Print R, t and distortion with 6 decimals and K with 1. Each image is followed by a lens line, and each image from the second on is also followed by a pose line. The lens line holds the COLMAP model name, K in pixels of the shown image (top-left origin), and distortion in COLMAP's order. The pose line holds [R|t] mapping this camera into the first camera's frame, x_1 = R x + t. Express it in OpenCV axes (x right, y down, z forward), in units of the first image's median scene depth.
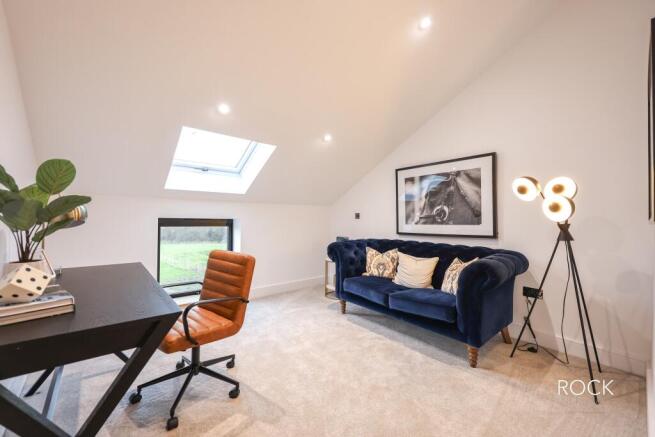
lens RADIAL K [[264.3, 0, 326.7], [0, 264.3, 215.5], [0, 0, 1]] dist [0.008588, -0.000183]
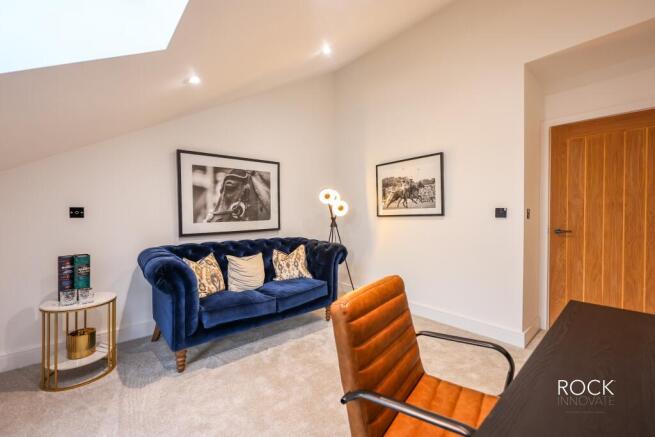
lens RADIAL K [[264.3, 0, 326.6], [0, 264.3, 215.4], [0, 0, 1]] dist [0.008588, -0.000183]
pose [[-0.002390, -0.012923, 0.999914, -0.546065], [-0.002563, 0.999913, 0.012917, -0.001569], [-0.999994, -0.002532, -0.002423, 0.662132]]
